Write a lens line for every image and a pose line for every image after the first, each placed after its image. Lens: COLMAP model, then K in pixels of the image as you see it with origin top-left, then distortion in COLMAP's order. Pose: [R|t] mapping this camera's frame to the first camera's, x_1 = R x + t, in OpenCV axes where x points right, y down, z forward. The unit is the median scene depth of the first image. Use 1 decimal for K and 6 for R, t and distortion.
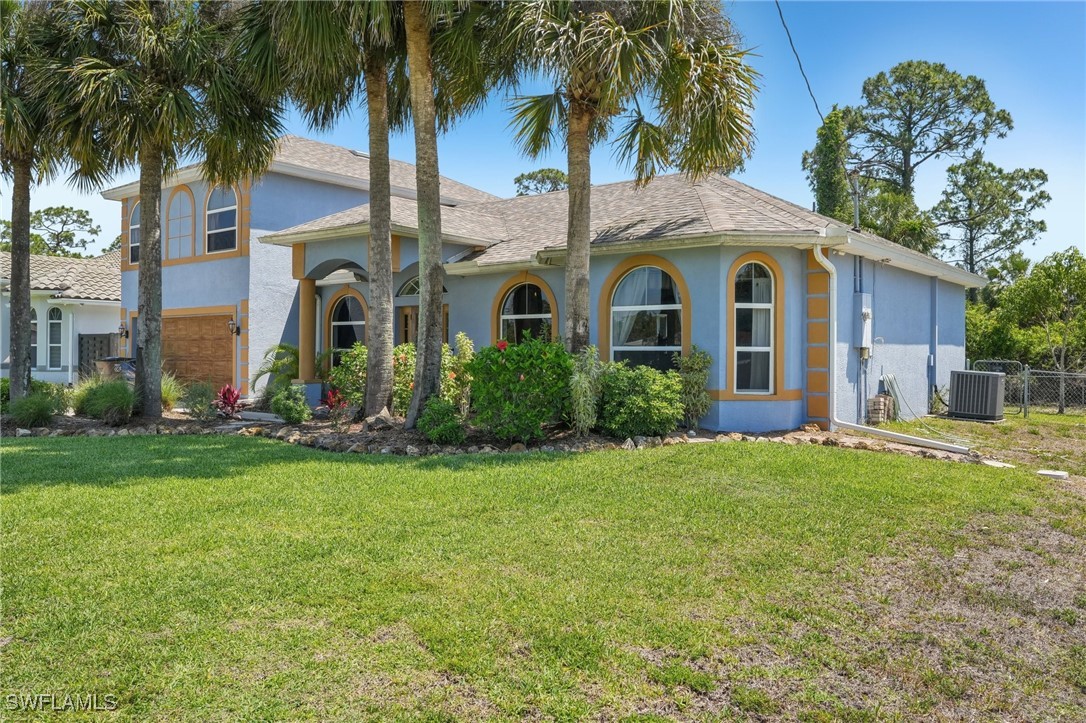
lens RADIAL K [[849.8, 0, 549.3], [0, 849.8, 335.8], [0, 0, 1]] dist [-0.005915, -0.001823]
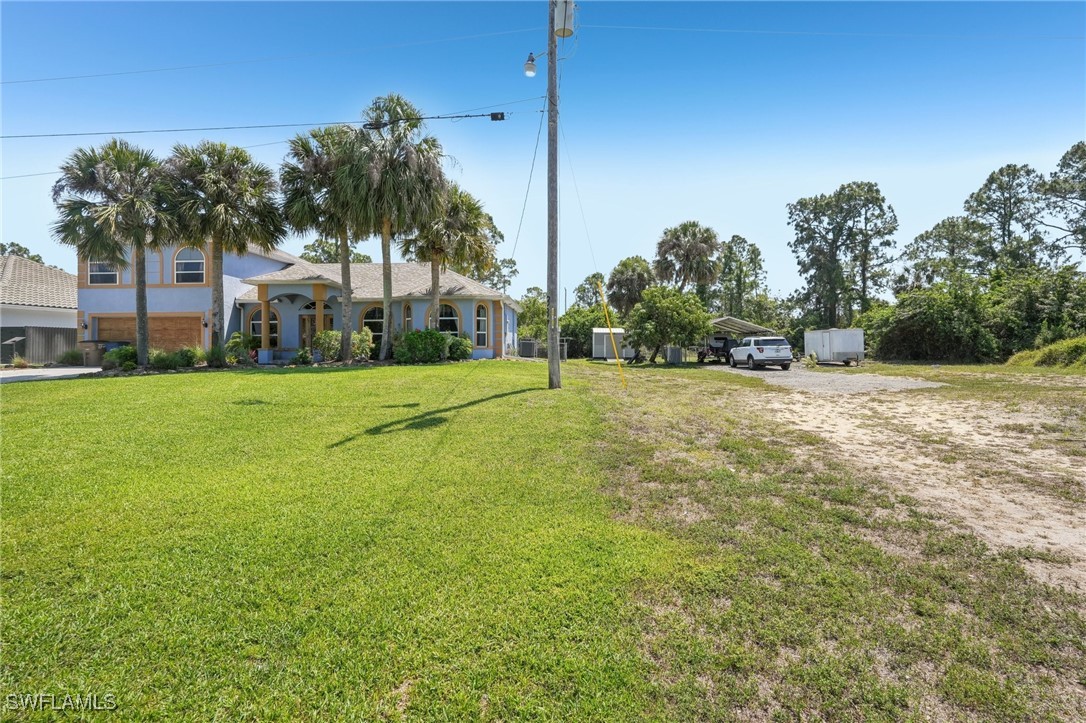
lens RADIAL K [[521.3, 0, 546.6], [0, 521.3, 334.0], [0, 0, 1]] dist [-0.005440, 0.001769]
pose [[0.801361, 0.001797, 0.598178, -0.467495], [-0.001687, 0.999998, -0.000744, 0.014614], [-0.598179, -0.000413, 0.801363, -0.437050]]
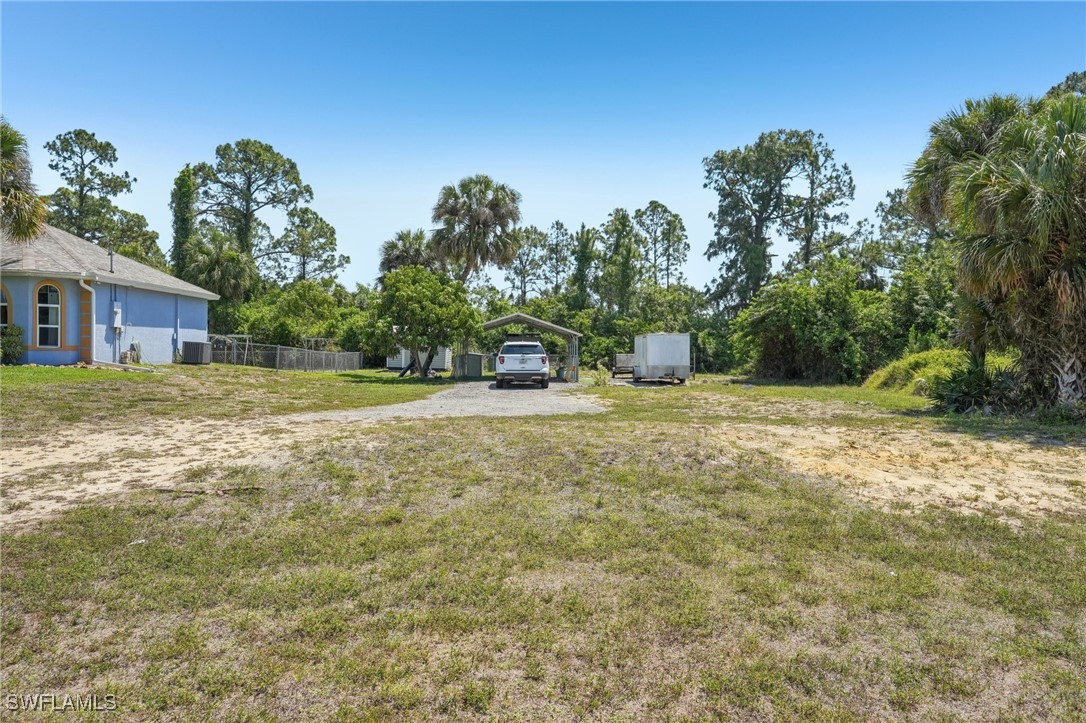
lens RADIAL K [[735.3, 0, 545.1], [0, 735.3, 353.8], [0, 0, 1]] dist [0.016823, -0.002736]
pose [[0.766297, 0.002223, 0.642483, 0.002080], [-0.022299, 0.999484, 0.023139, 0.009583], [-0.642100, -0.032058, 0.765950, -0.806839]]
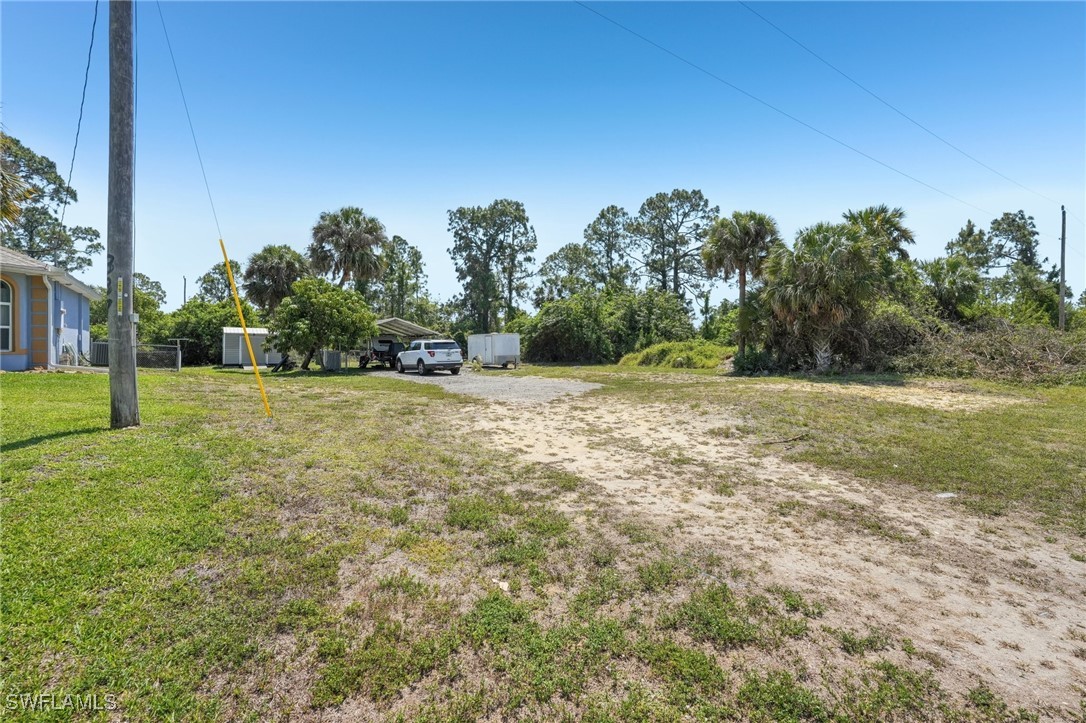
lens RADIAL K [[521.3, 0, 547.1], [0, 521.3, 345.9], [0, 0, 1]] dist [-0.005440, 0.001769]
pose [[0.284364, -0.004886, 0.958704, -0.331829], [-0.013732, 0.999864, 0.009169, 0.020146], [-0.958618, -0.015772, 0.284258, -0.301414]]
